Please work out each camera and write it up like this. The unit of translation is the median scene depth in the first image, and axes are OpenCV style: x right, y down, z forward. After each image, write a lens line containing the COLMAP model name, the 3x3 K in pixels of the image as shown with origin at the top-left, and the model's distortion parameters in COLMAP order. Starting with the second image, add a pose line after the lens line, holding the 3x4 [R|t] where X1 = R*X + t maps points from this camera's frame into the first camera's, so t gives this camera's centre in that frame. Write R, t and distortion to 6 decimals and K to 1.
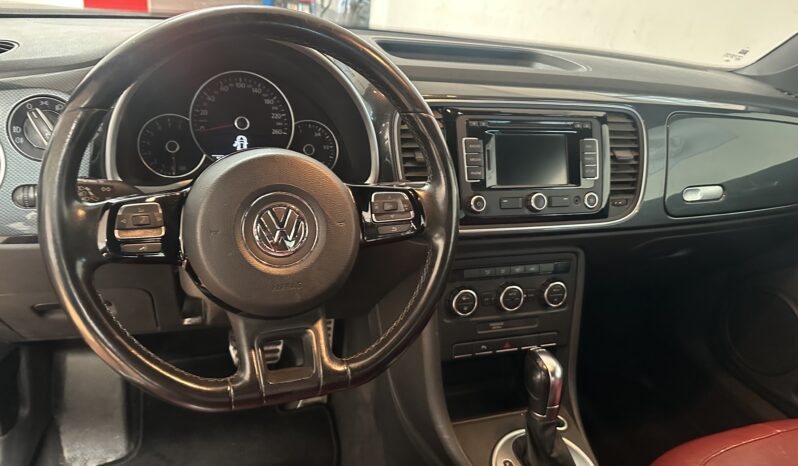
lens RADIAL K [[564.4, 0, 399.0], [0, 564.4, 233.0], [0, 0, 1]] dist [0.130697, -0.212459]
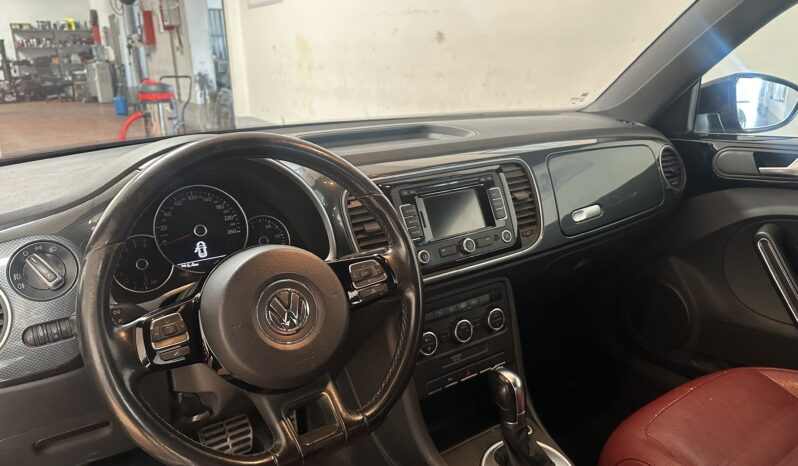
lens RADIAL K [[564.4, 0, 399.0], [0, 564.4, 233.0], [0, 0, 1]] dist [0.130697, -0.212459]
pose [[0.960286, -0.195667, 0.198911, -0.129301], [0.216410, 0.972299, -0.088323, -0.006738], [-0.176119, 0.127862, 0.976029, -0.147480]]
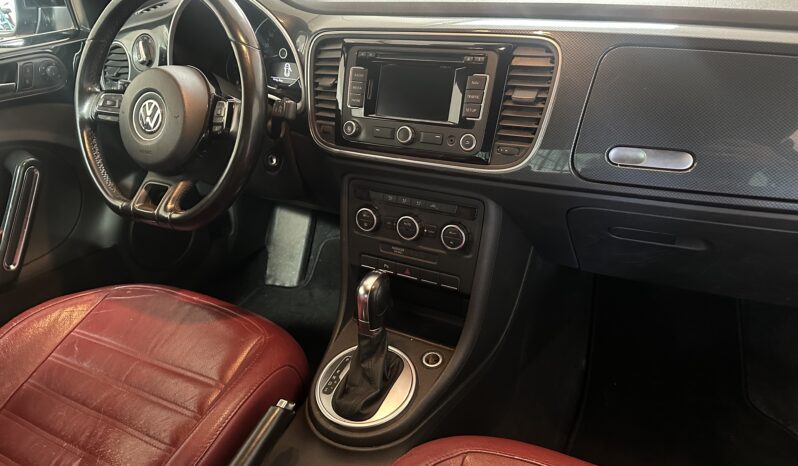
lens RADIAL K [[536.4, 0, 399.0], [0, 536.4, 233.0], [0, 0, 1]] dist [-0.000743, -0.033863]
pose [[0.663419, 0.243508, -0.707516, 0.946240], [-0.162099, 0.969881, 0.181811, -0.056191], [0.730479, -0.005929, 0.682910, 0.337519]]
